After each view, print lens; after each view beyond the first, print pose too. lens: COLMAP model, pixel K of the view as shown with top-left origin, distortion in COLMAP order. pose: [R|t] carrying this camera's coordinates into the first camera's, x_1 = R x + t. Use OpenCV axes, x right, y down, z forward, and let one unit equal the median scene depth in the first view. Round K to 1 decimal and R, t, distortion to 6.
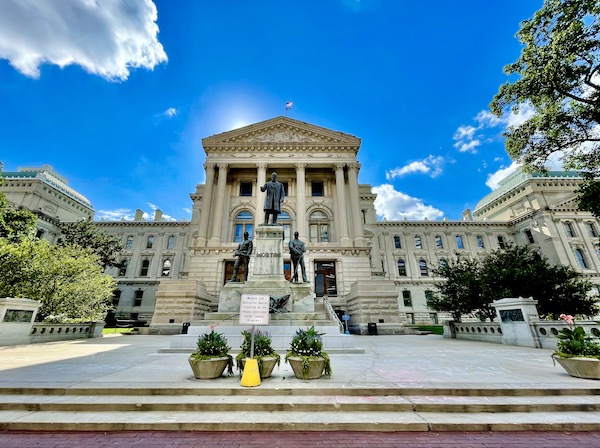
lens RADIAL K [[246.6, 0, 295.0], [0, 246.6, 232.6], [0, 0, 1]] dist [0.004284, 0.000534]
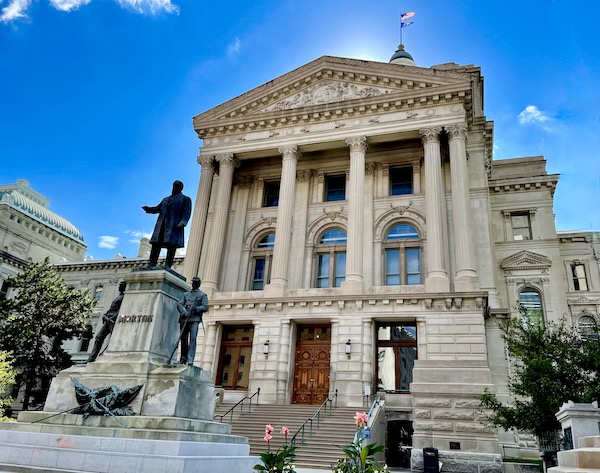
lens RADIAL K [[471.9, 0, 300.6], [0, 471.9, 237.2], [0, 0, 1]] dist [0.031325, 0.000796]
pose [[0.960115, -0.066422, -0.271600, 0.165439], [0.050018, 0.996506, -0.066886, -0.002967], [0.275094, 0.050633, 0.960083, -0.005763]]
